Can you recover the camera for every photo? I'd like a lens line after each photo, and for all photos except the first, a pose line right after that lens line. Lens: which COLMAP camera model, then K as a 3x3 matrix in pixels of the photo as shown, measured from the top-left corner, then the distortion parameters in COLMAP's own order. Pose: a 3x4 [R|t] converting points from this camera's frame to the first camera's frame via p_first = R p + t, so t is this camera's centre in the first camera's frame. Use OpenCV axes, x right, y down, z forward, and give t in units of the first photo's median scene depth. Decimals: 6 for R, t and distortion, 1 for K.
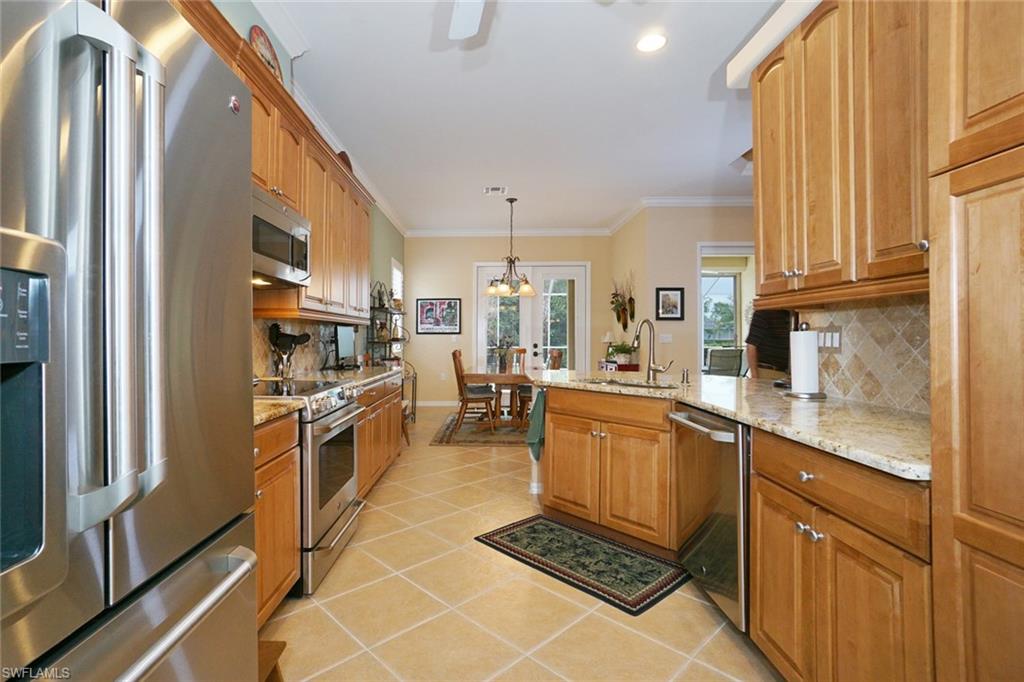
lens RADIAL K [[449.6, 0, 509.4], [0, 449.6, 335.3], [0, 0, 1]] dist [-0.024115, 0.004412]
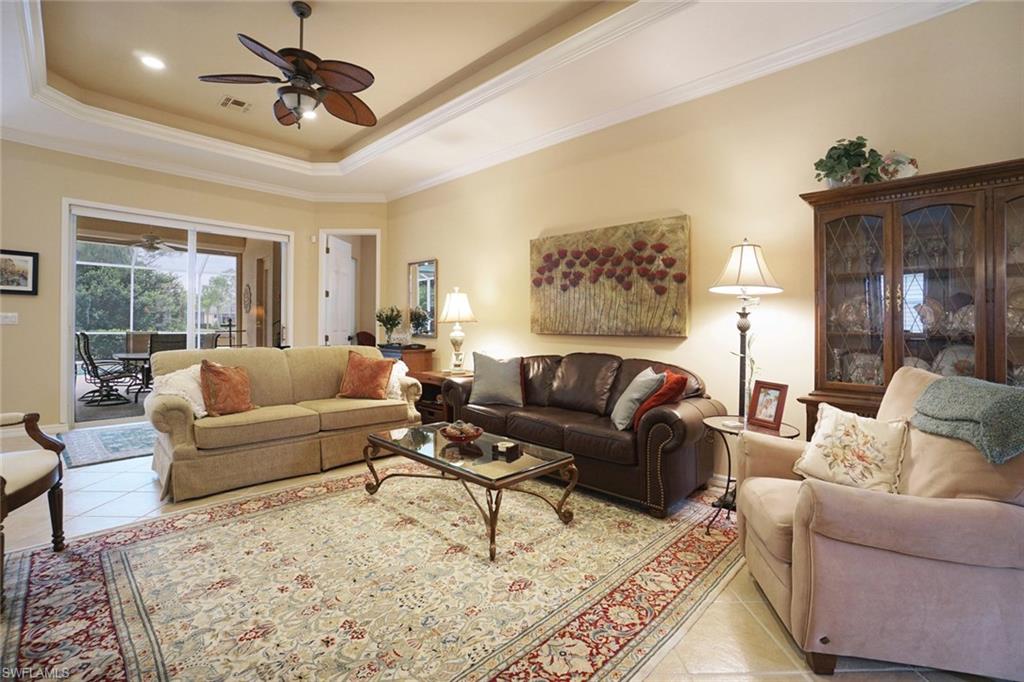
lens RADIAL K [[449.6, 0, 511.2], [0, 449.6, 330.6], [0, 0, 1]] dist [-0.024115, 0.004412]
pose [[0.731396, 0.005870, 0.681927, 0.448194], [-0.016084, 0.999833, 0.008645, 0.007418], [-0.681763, -0.017291, 0.731369, -0.102841]]
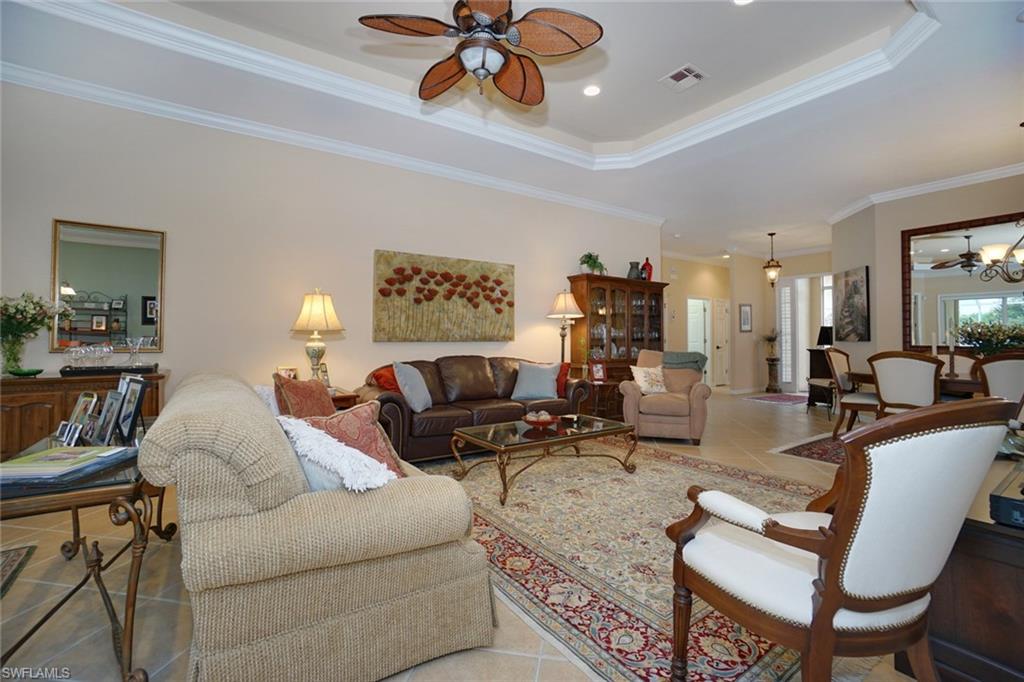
lens RADIAL K [[449.6, 0, 505.8], [0, 449.6, 334.3], [0, 0, 1]] dist [-0.024115, 0.004412]
pose [[-0.498350, 0.004779, 0.866963, 0.169200], [-0.005240, 0.999950, -0.008524, 0.011314], [-0.866960, -0.008791, -0.498300, 0.768526]]
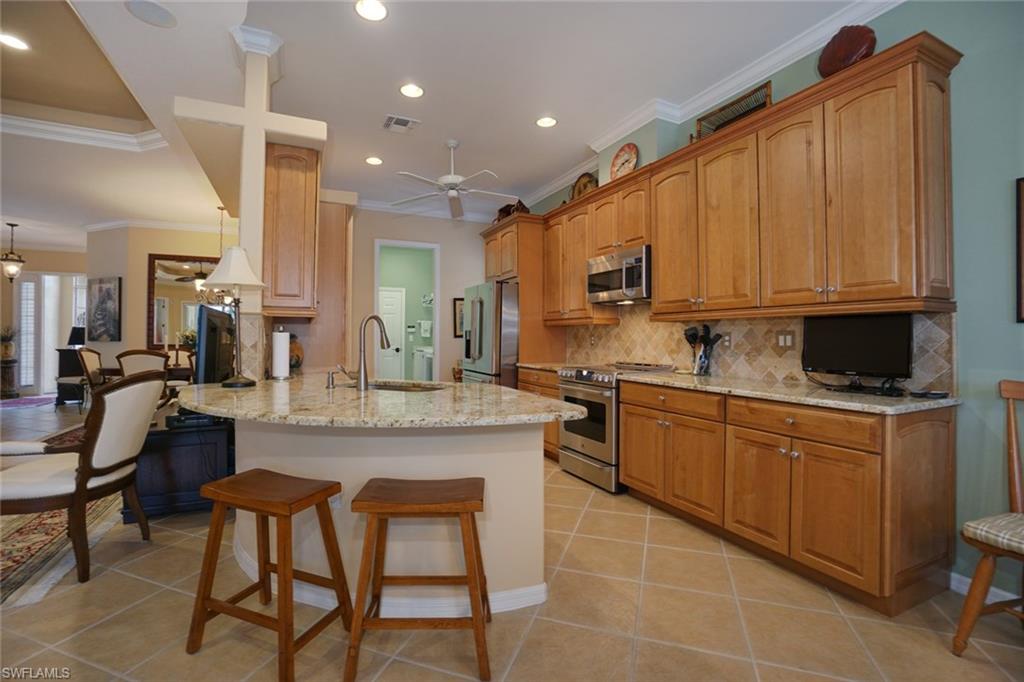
lens RADIAL K [[449.6, 0, 529.6], [0, 449.6, 329.4], [0, 0, 1]] dist [-0.024115, 0.004412]
pose [[-0.929781, -0.009526, -0.367990, 0.022626], [-0.003041, 0.999830, -0.018200, -0.000913], [0.368100, -0.015803, -0.929652, 1.110273]]
